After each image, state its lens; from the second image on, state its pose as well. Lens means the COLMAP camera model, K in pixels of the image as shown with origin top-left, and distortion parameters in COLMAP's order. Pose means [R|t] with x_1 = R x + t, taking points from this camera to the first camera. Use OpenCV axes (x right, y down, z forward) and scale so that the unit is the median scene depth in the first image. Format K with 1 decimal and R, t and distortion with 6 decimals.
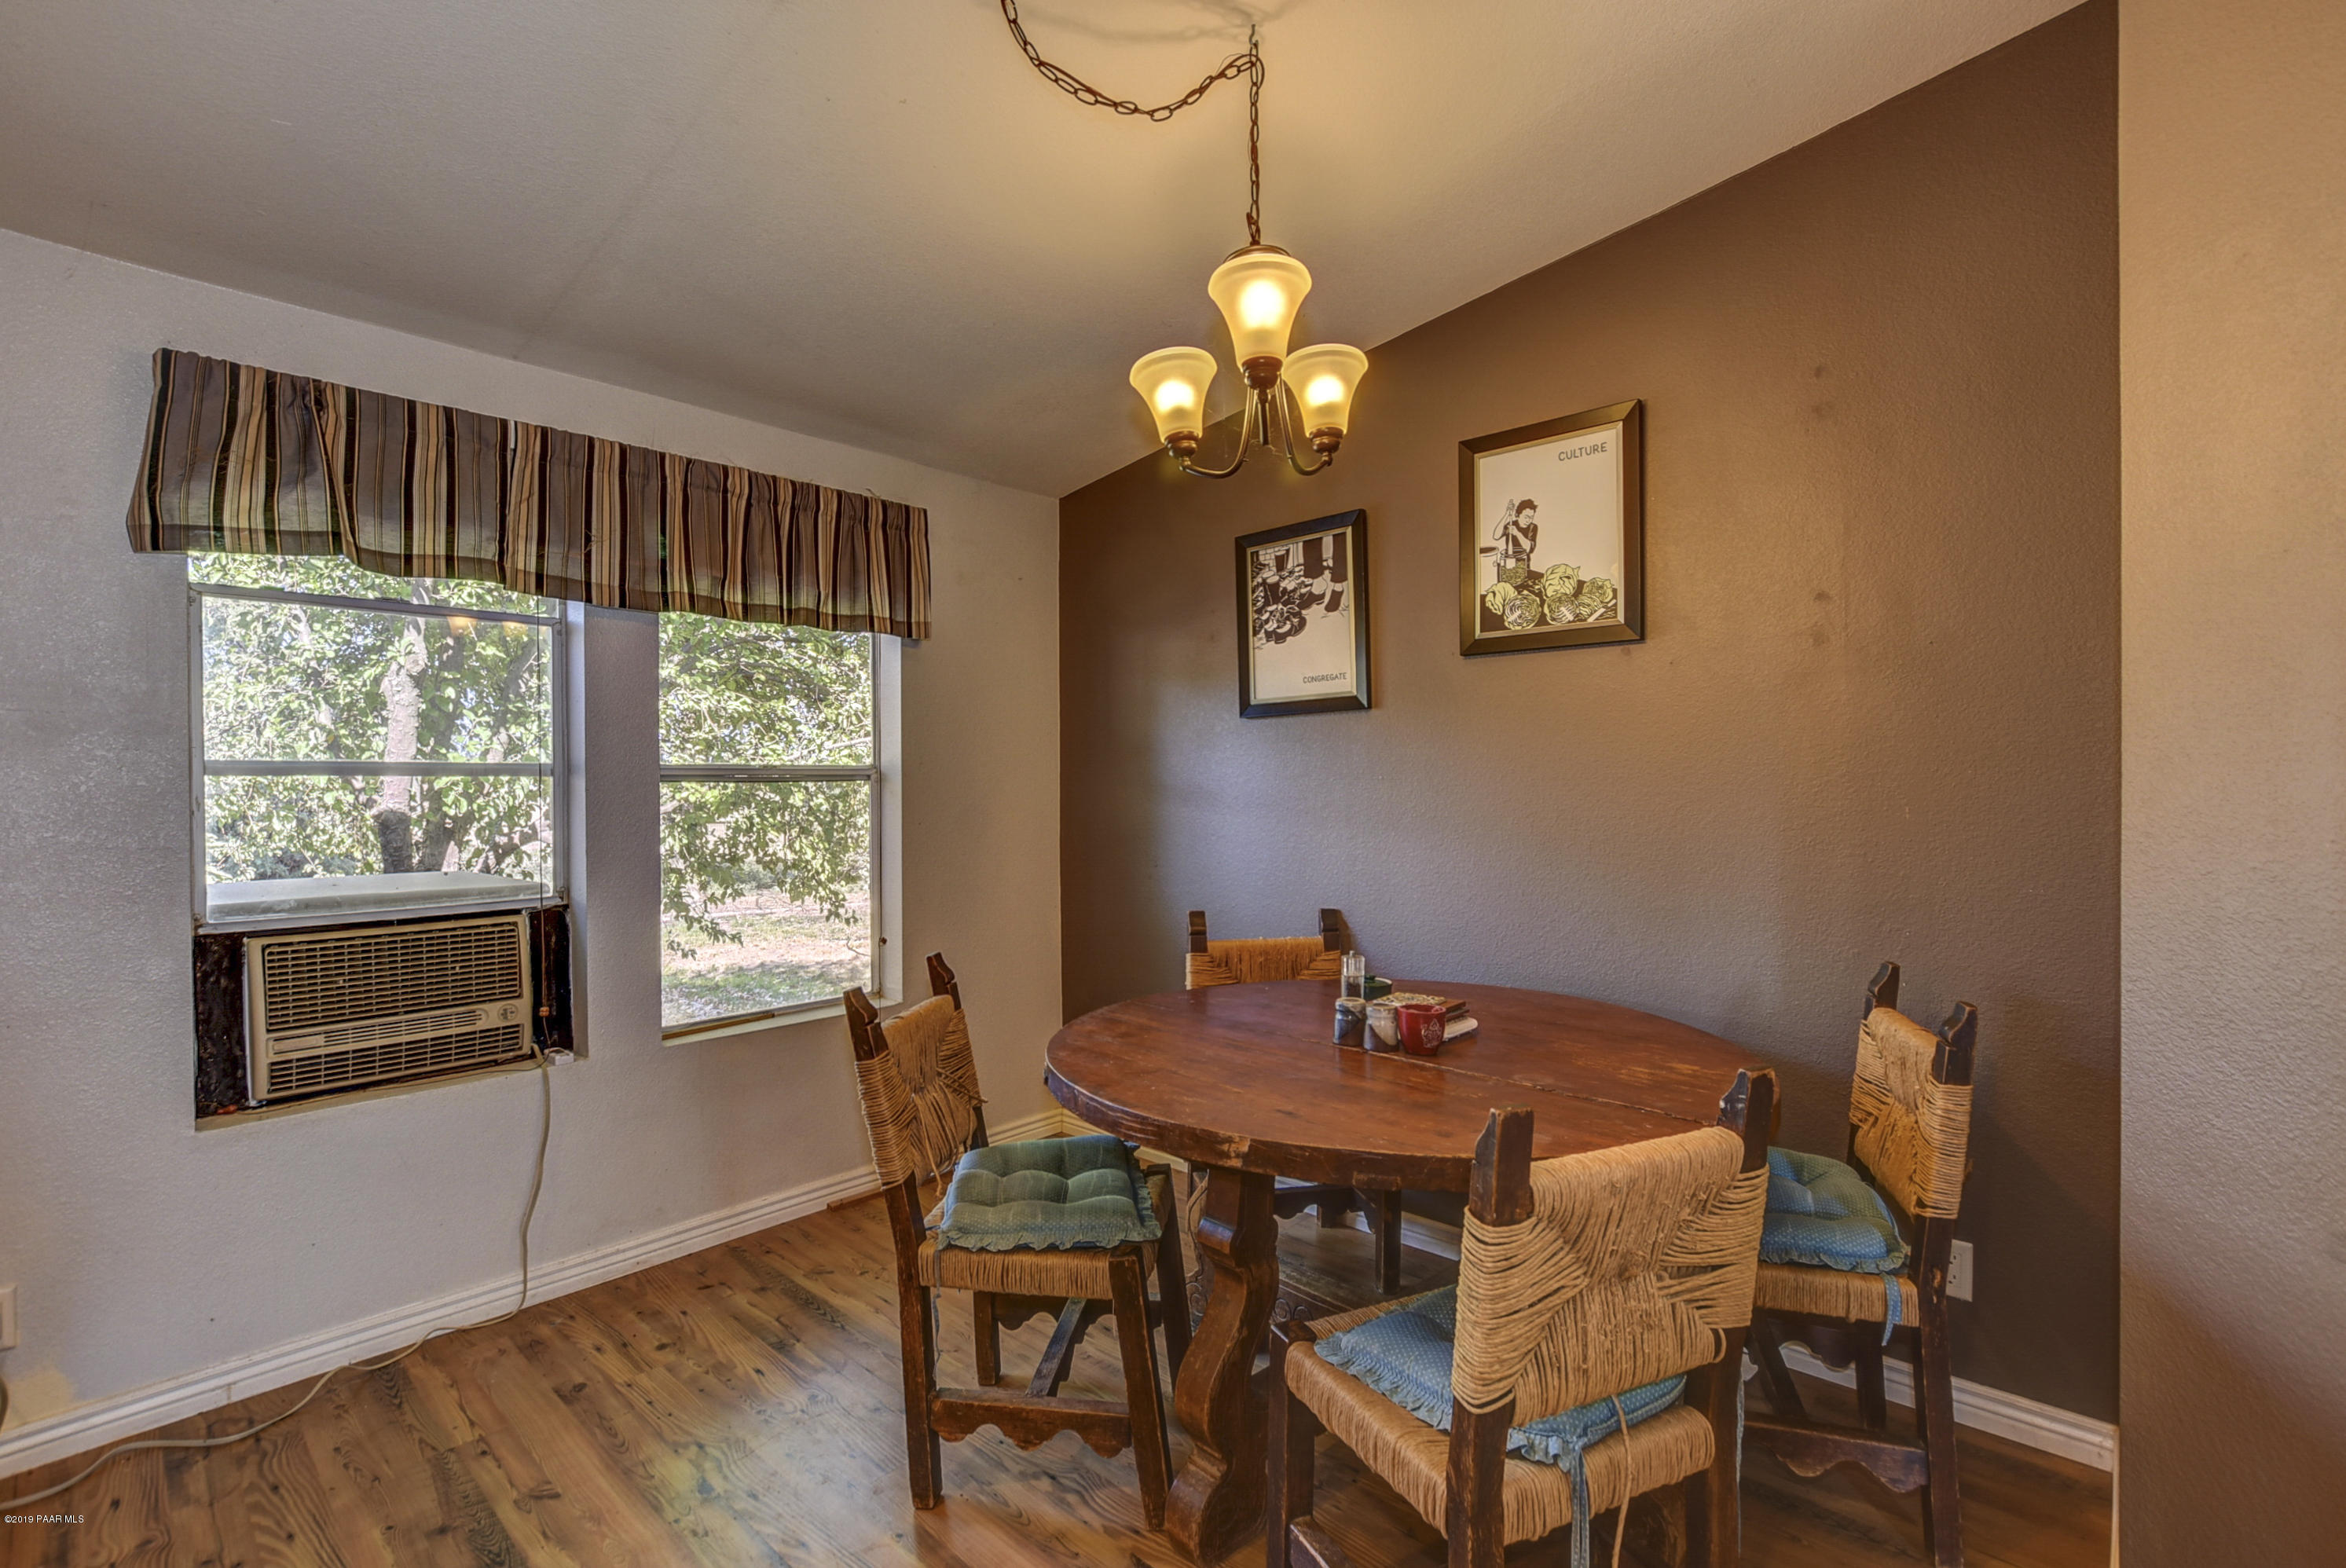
lens RADIAL K [[1051.3, 0, 1168.4], [0, 1051.3, 791.9], [0, 0, 1]] dist [-0.016204, -0.000101]
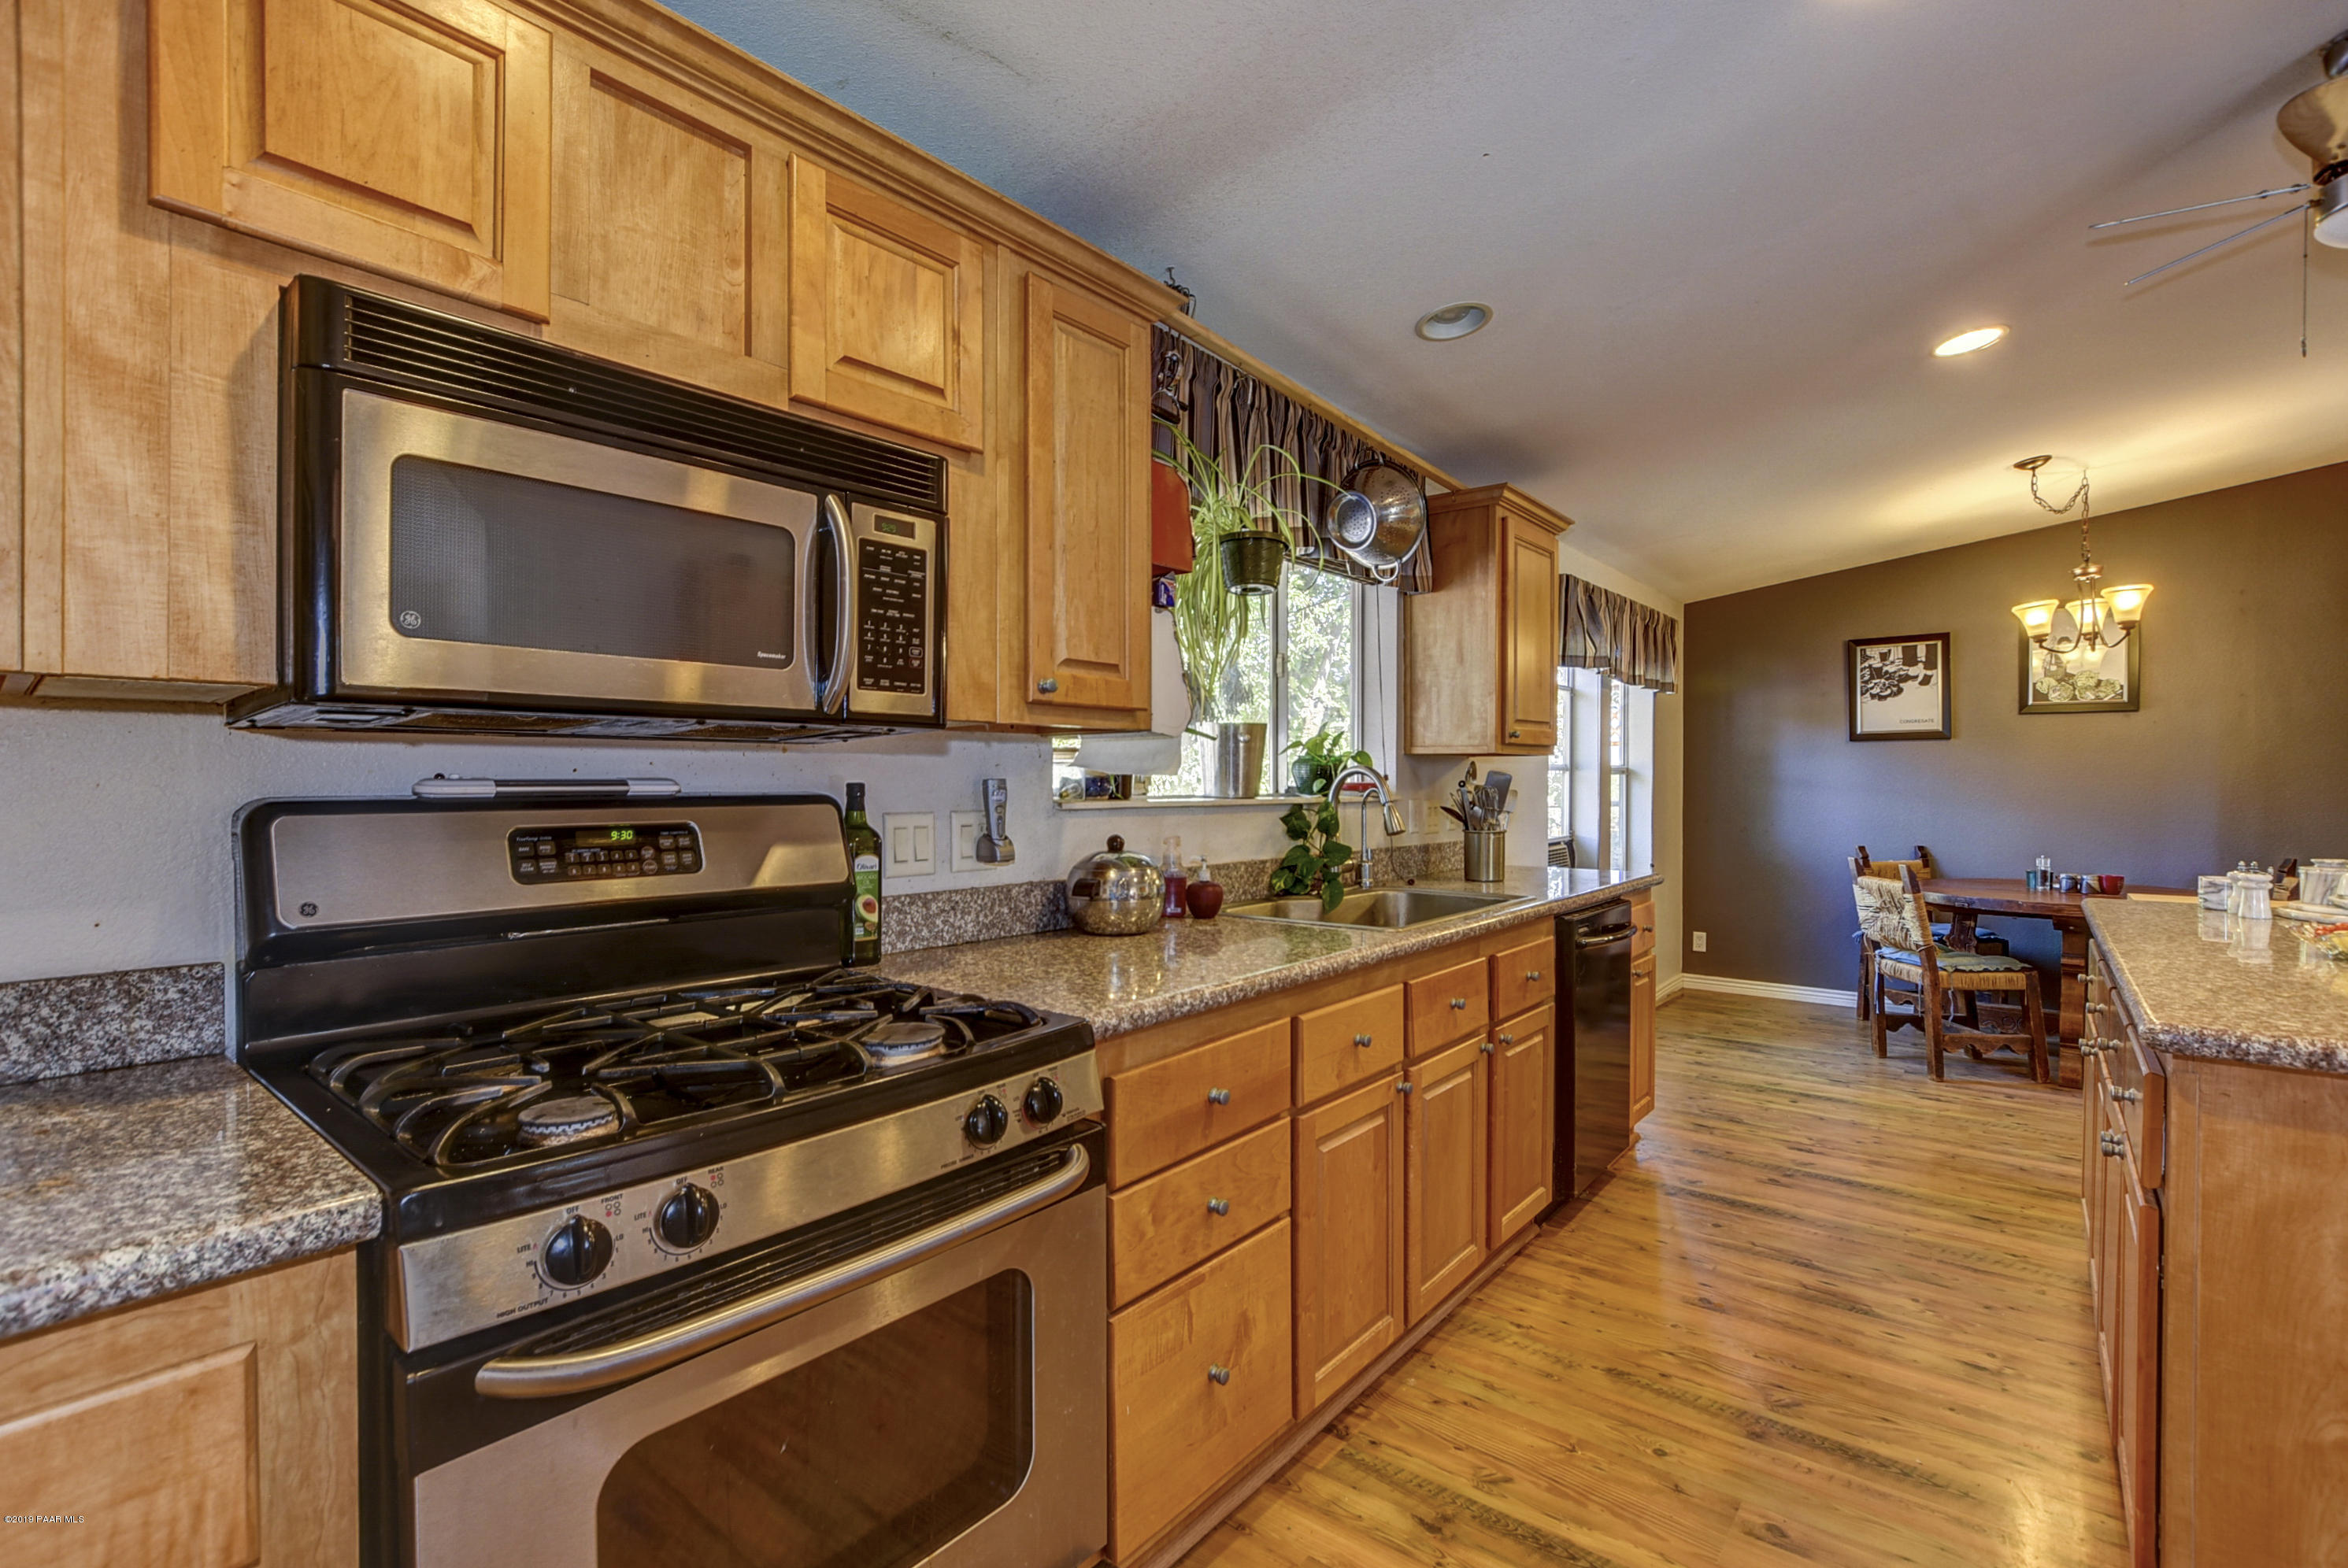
lens RADIAL K [[1052.1, 0, 1169.4], [0, 1052.1, 791.9], [0, 0, 1]] dist [-0.016204, -0.000101]
pose [[0.998247, 0.006483, 0.058834, -1.411469], [-0.006855, 0.999958, 0.006115, 0.015200], [-0.058791, -0.006508, 0.998249, -0.837306]]
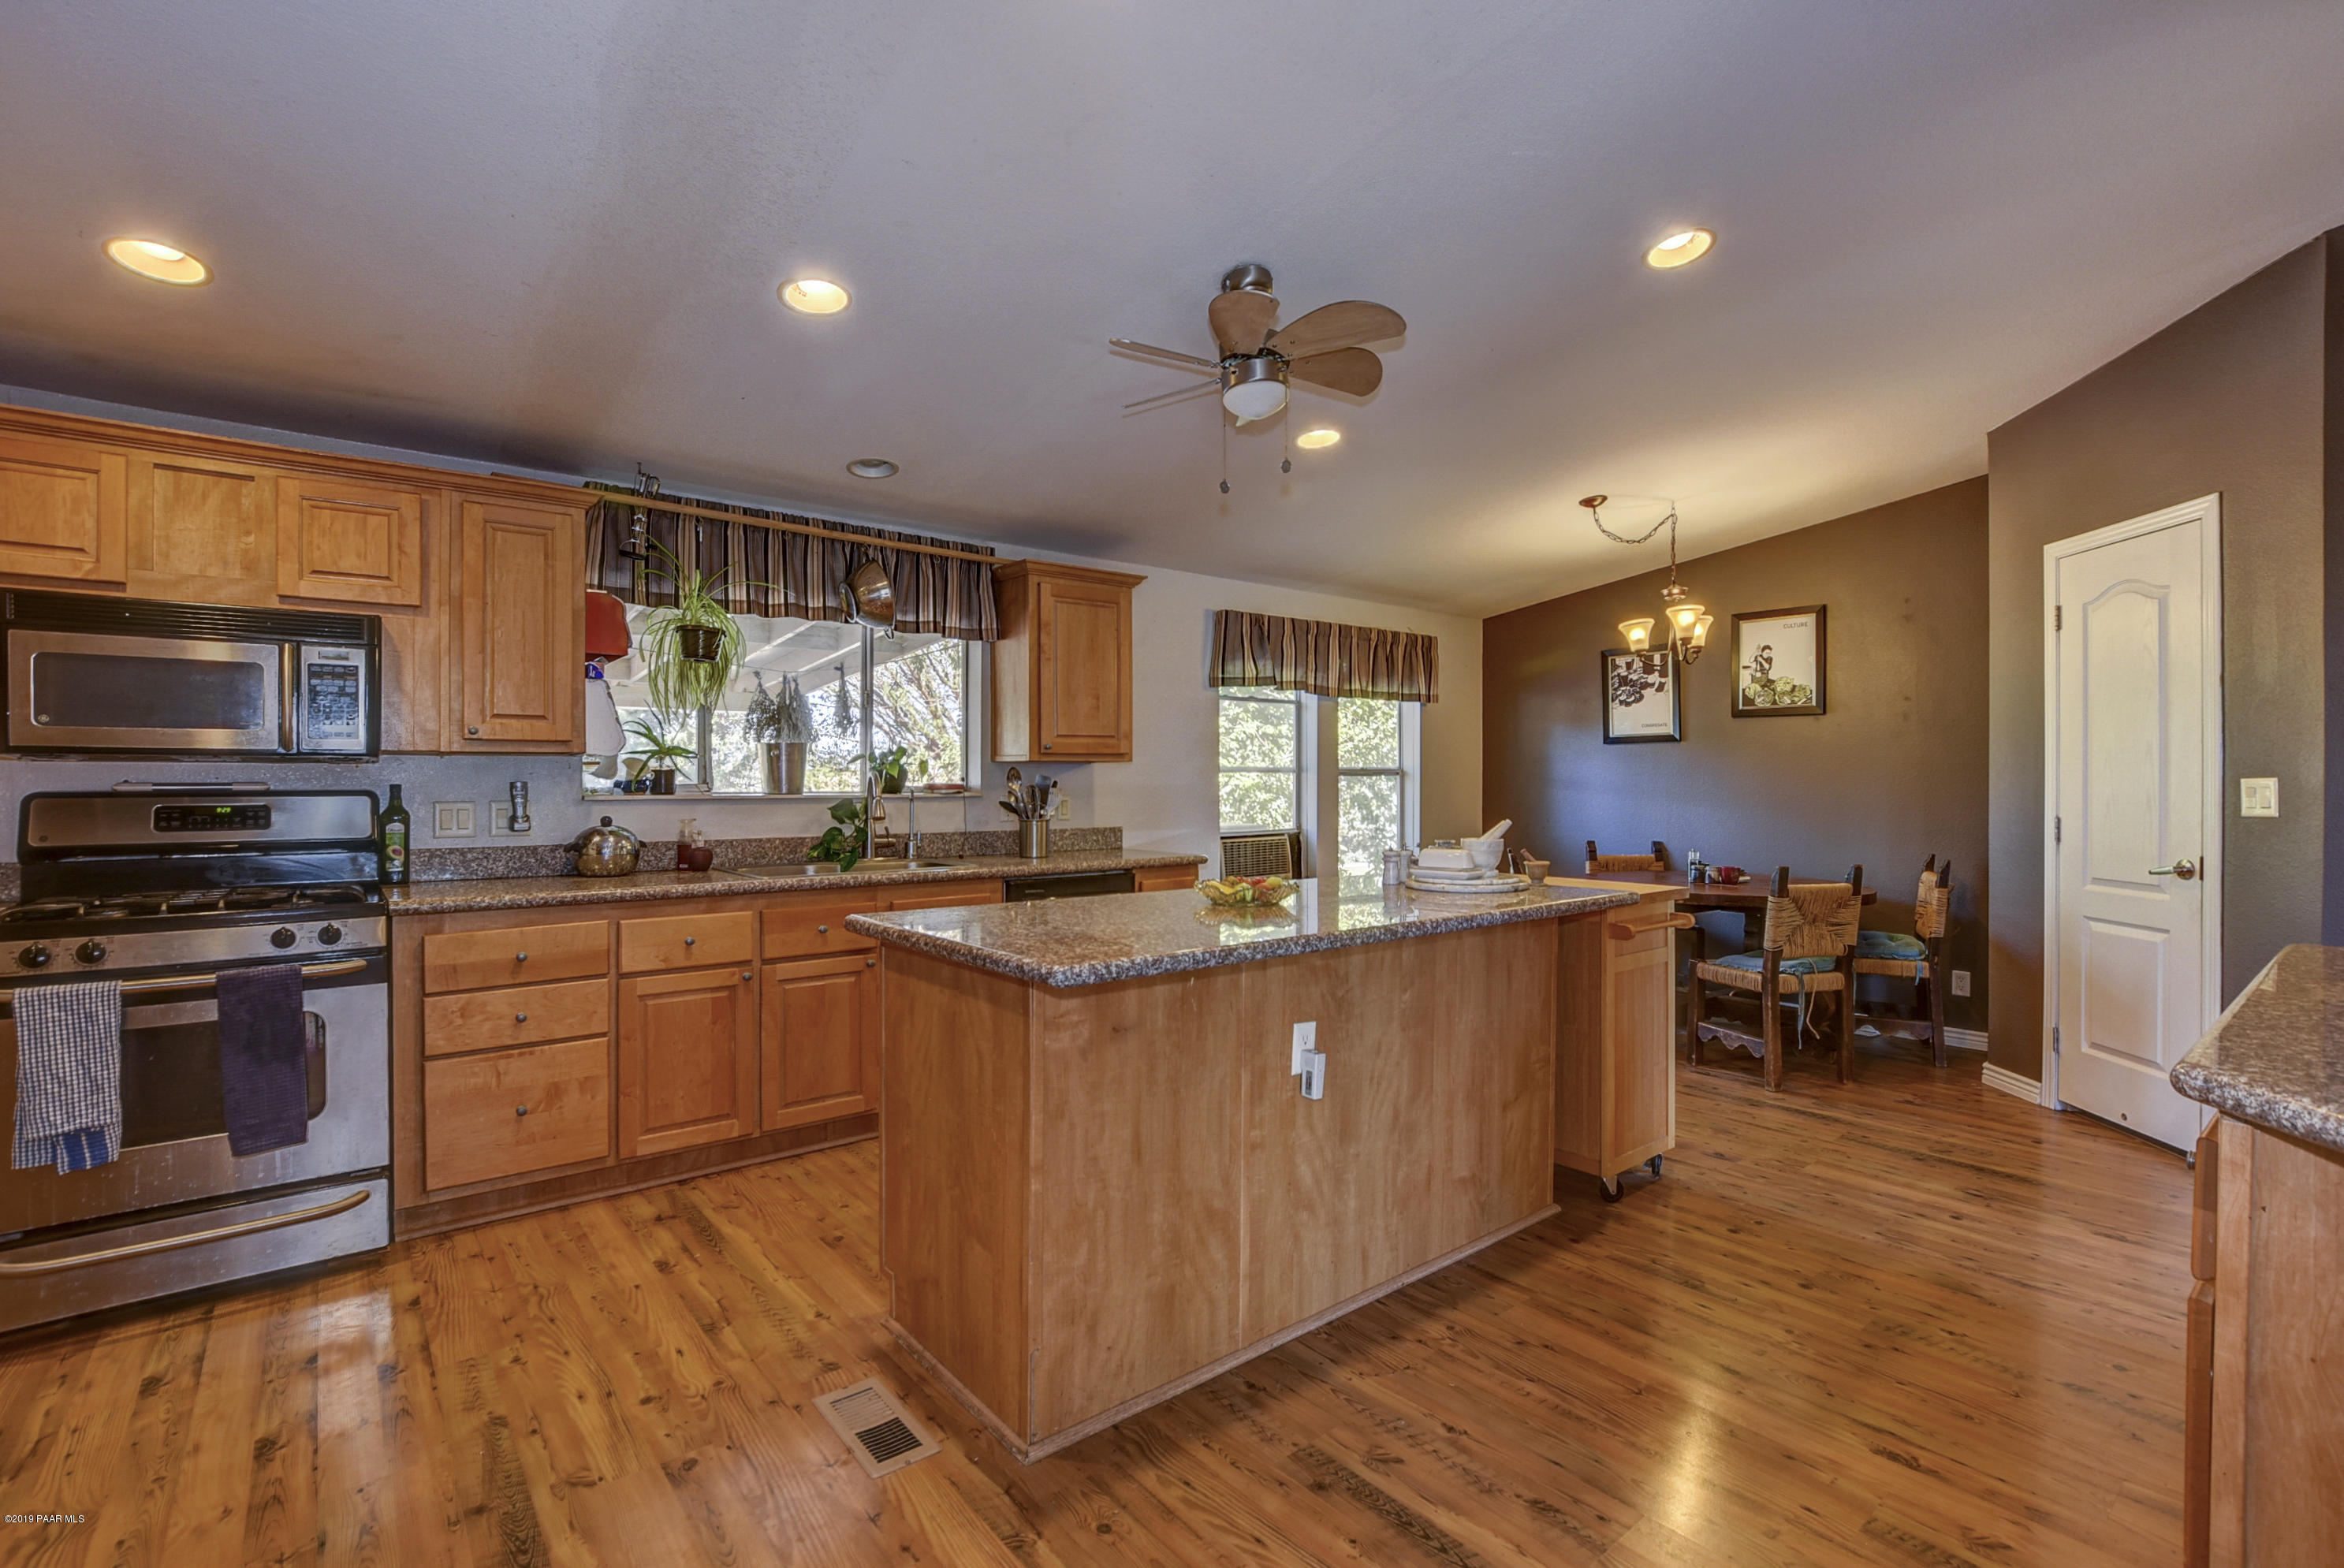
lens RADIAL K [[1058.1, 0, 1172.0], [0, 1058.1, 784.0], [0, 0, 1]] dist [-0.013226, 0.000536]
pose [[0.990440, 0.005933, -0.137819, -0.533846], [-0.006014, 0.999982, -0.000174, 0.009567], [0.137816, 0.001002, 0.990457, -1.228387]]
